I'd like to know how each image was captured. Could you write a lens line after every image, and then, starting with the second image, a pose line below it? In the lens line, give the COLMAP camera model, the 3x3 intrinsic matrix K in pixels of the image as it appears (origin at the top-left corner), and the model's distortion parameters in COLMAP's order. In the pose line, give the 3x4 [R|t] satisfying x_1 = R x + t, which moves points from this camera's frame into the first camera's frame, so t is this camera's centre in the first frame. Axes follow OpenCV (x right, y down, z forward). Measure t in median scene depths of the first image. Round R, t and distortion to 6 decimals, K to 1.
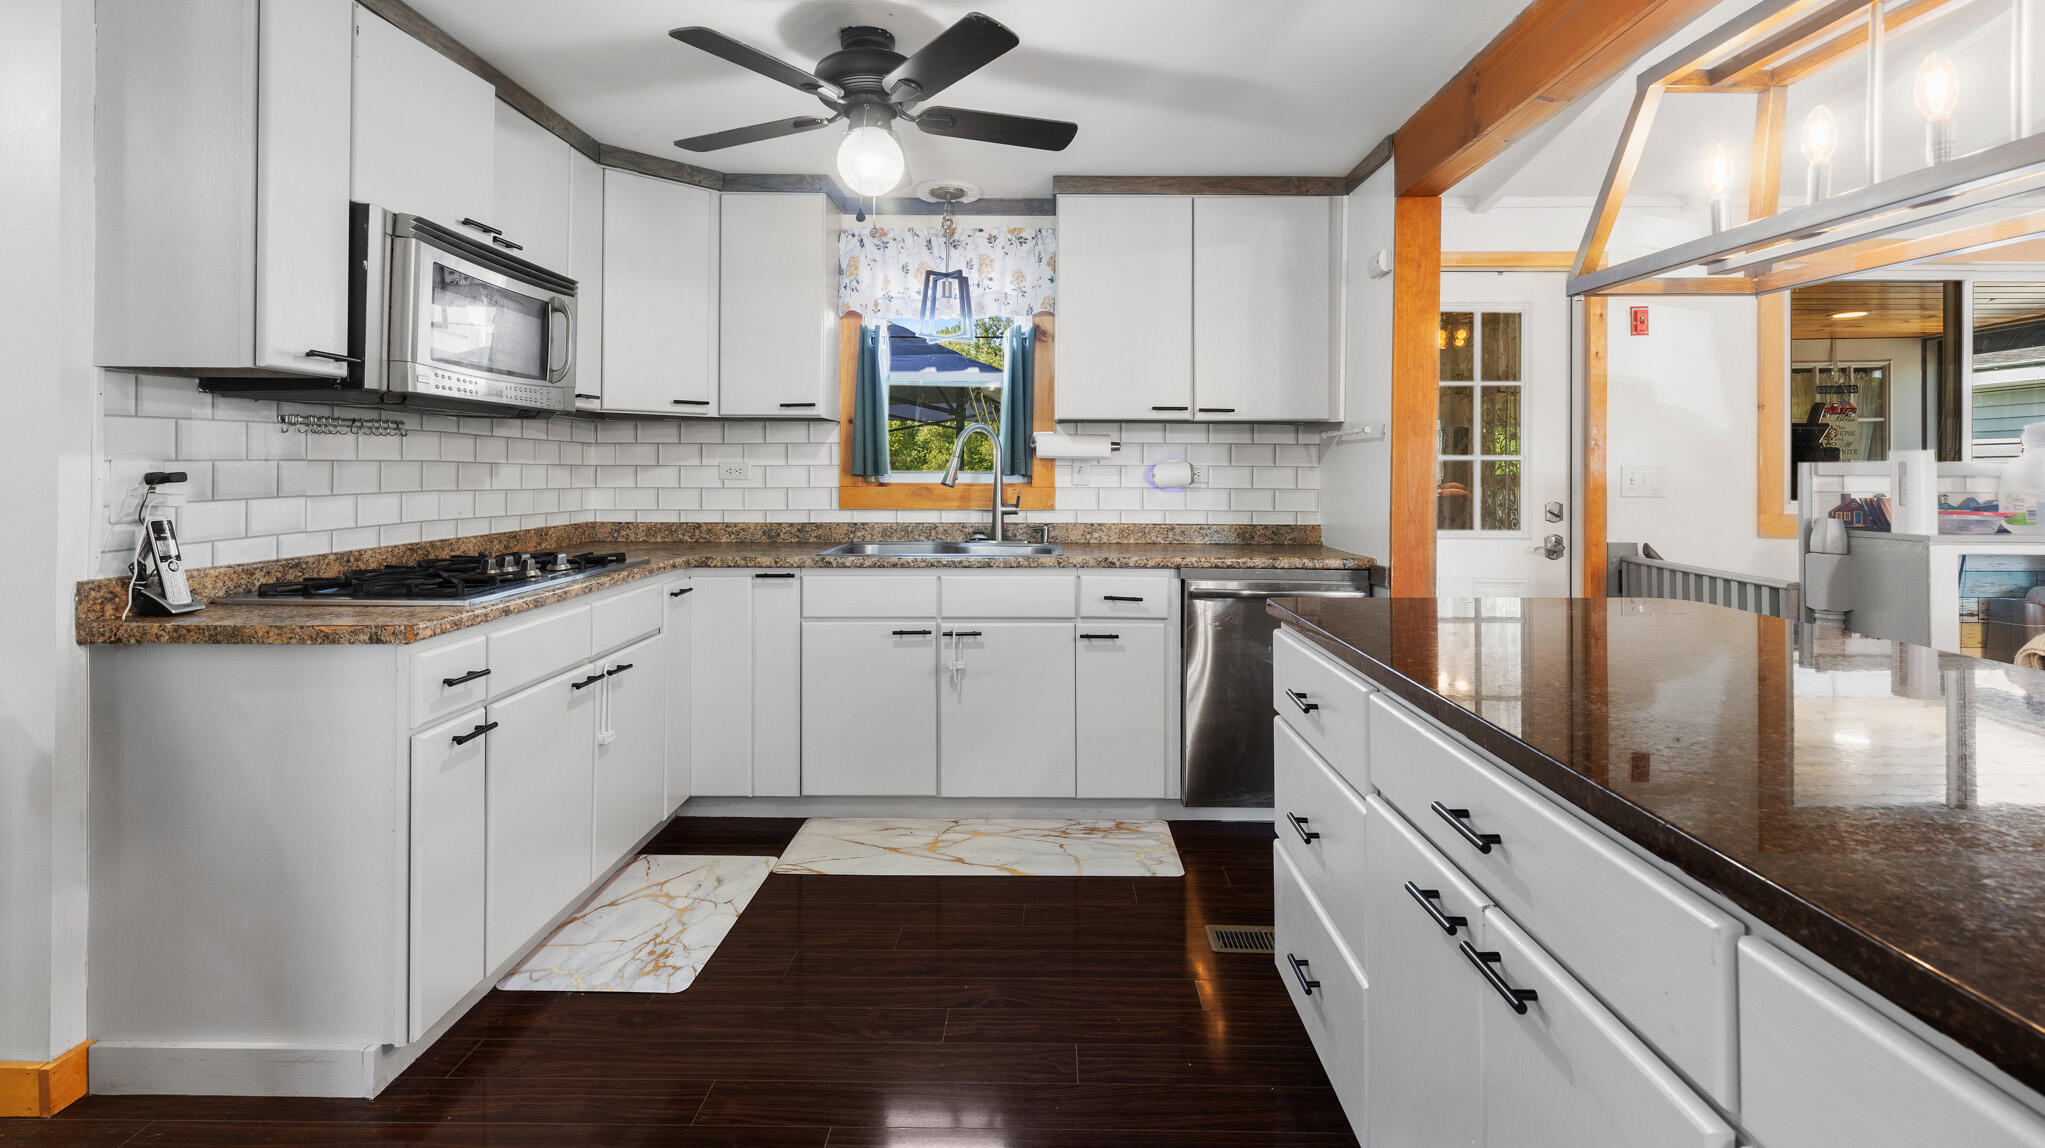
lens RADIAL K [[946.3, 0, 1022.5], [0, 946.3, 472.8], [0, 0, 1]] dist [-0.000880, -0.000175]
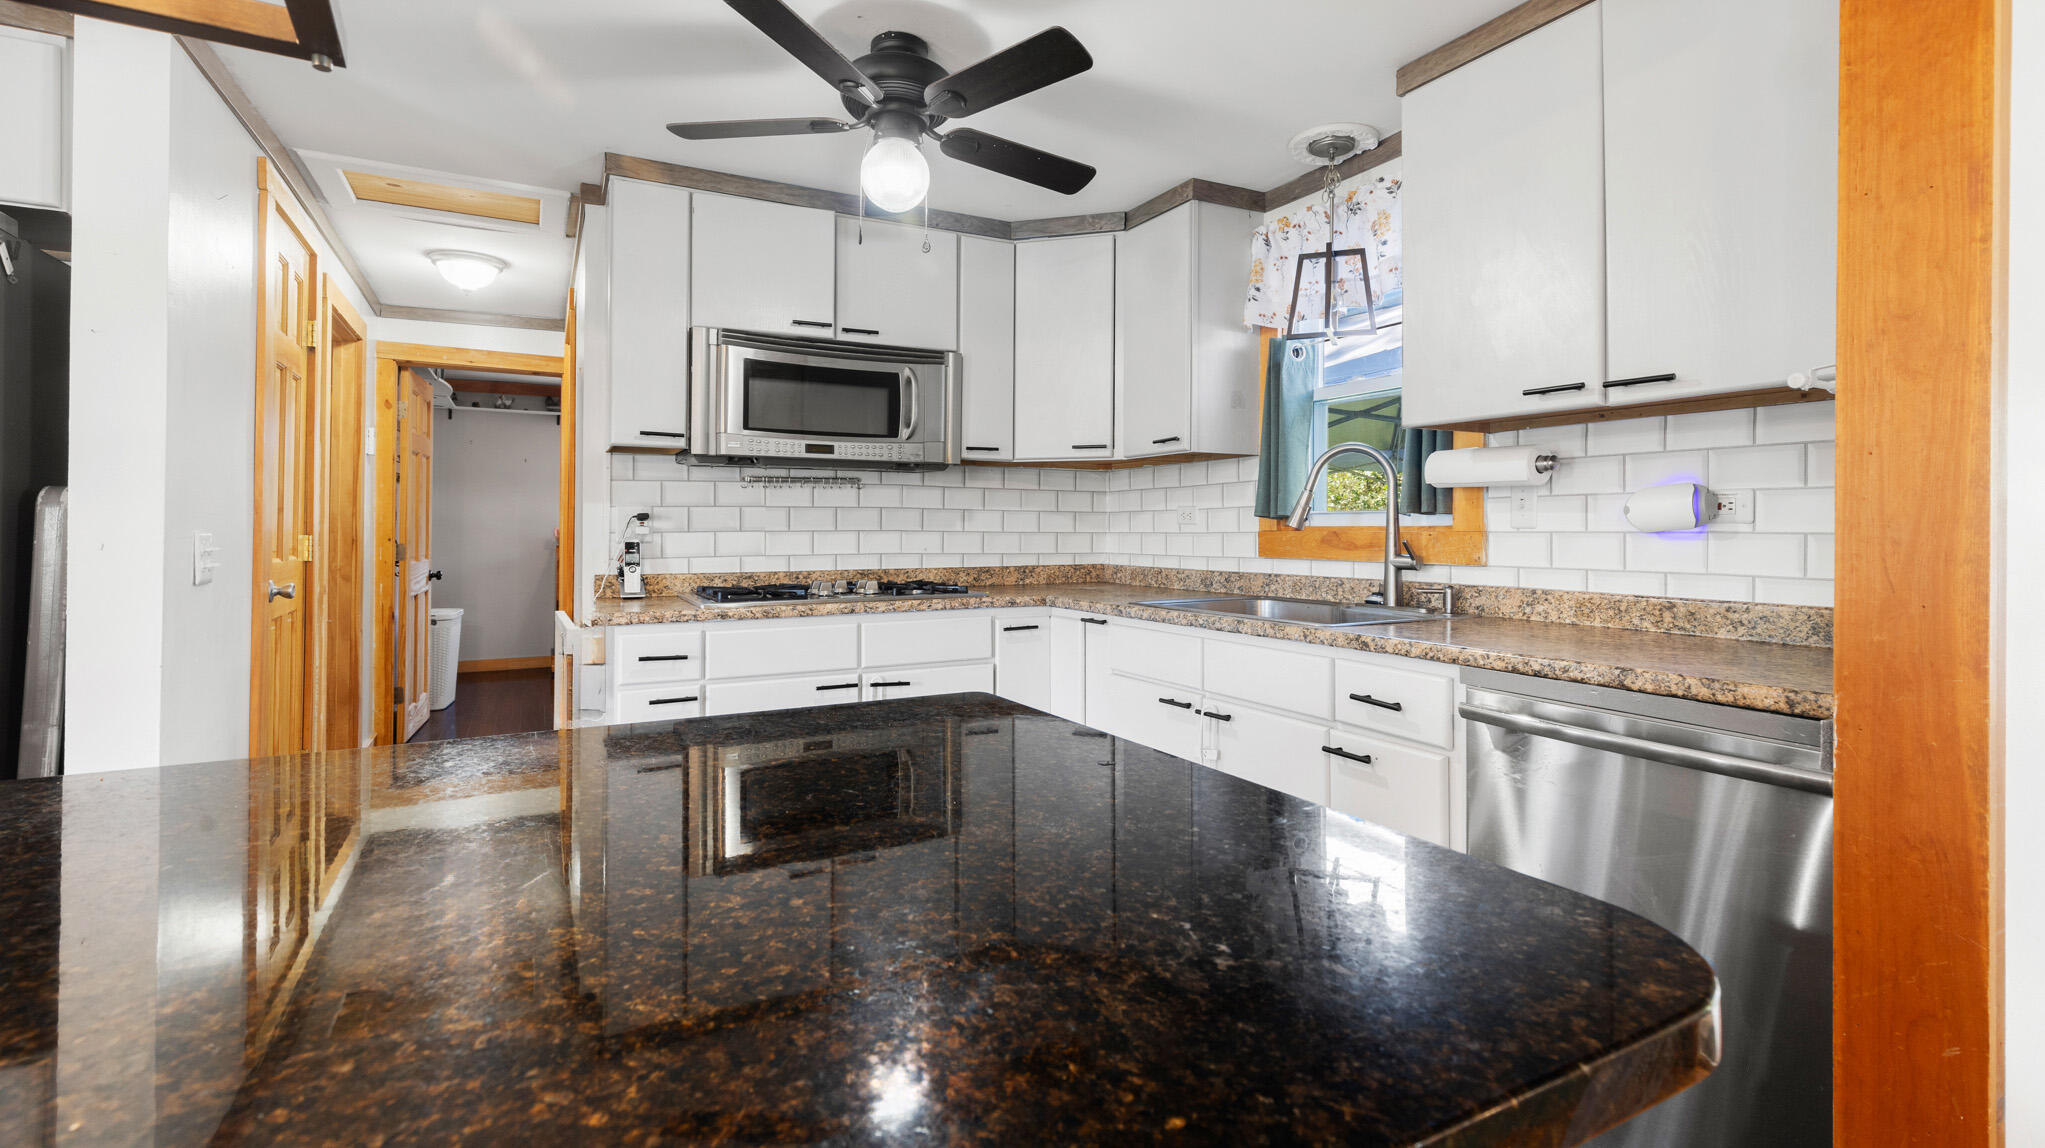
lens RADIAL K [[937.2, 0, 1022.6], [0, 937.2, 525.8], [0, 0, 1]] dist [0.001231, 0.000062]
pose [[0.482008, -0.006497, -0.876143, 0.460349], [-0.002793, 0.999956, -0.008951, 0.018732], [0.876163, 0.006762, 0.481968, 0.417843]]
